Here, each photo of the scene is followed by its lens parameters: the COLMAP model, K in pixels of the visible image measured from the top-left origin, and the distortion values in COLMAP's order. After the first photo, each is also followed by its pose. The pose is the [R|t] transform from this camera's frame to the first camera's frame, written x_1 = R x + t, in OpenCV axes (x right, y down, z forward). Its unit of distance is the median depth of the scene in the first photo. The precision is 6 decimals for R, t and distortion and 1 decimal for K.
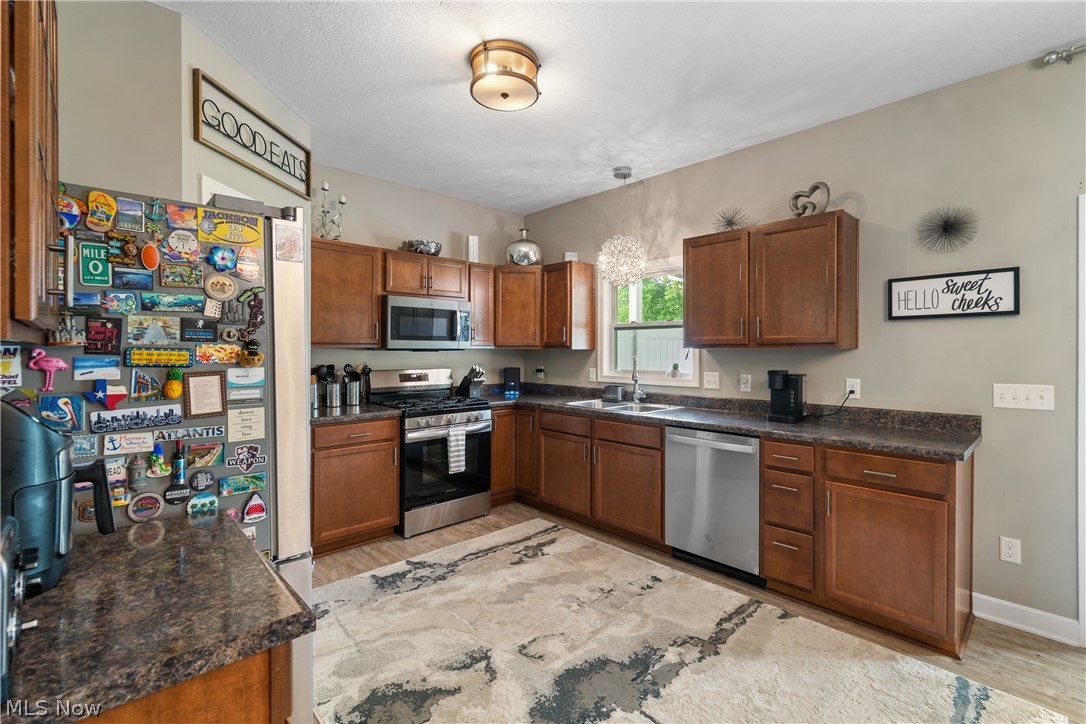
lens RADIAL K [[491.3, 0, 542.9], [0, 491.3, 358.9], [0, 0, 1]] dist [-0.000711, -0.000216]
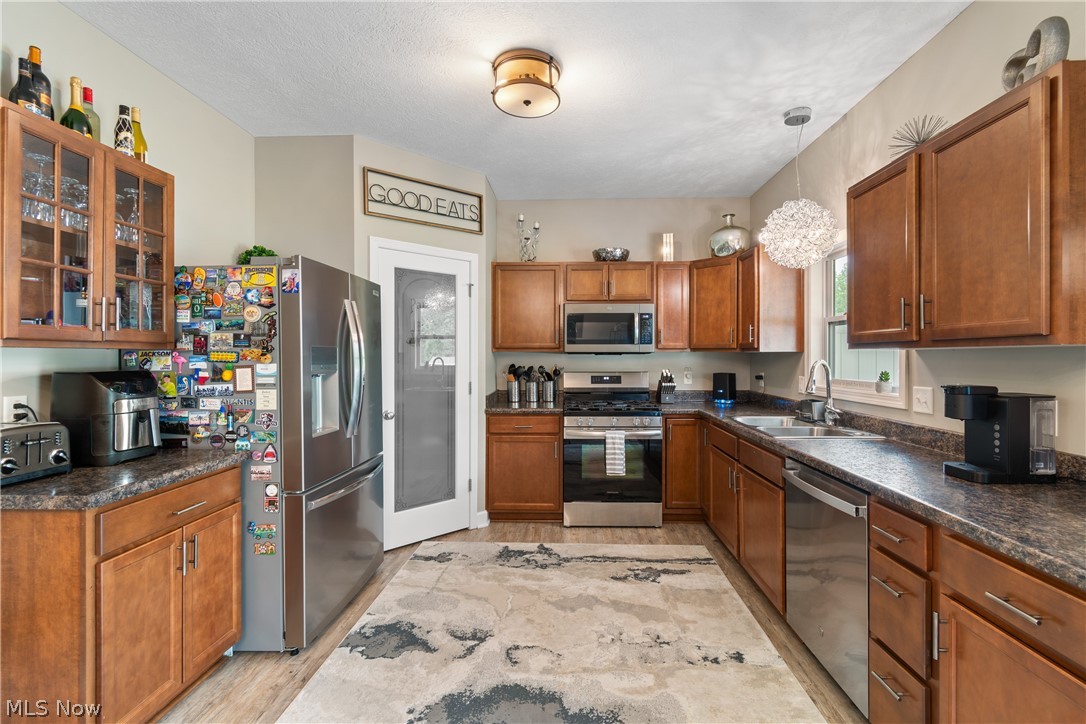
lens RADIAL K [[478.8, 0, 543.0], [0, 478.8, 362.0], [0, 0, 1]] dist [-0.000818, -0.000564]
pose [[0.697871, 0.008214, -0.716176, 0.508768], [-0.010973, 0.999939, 0.000775, 0.000795], [0.716139, 0.007318, 0.697919, 0.257537]]
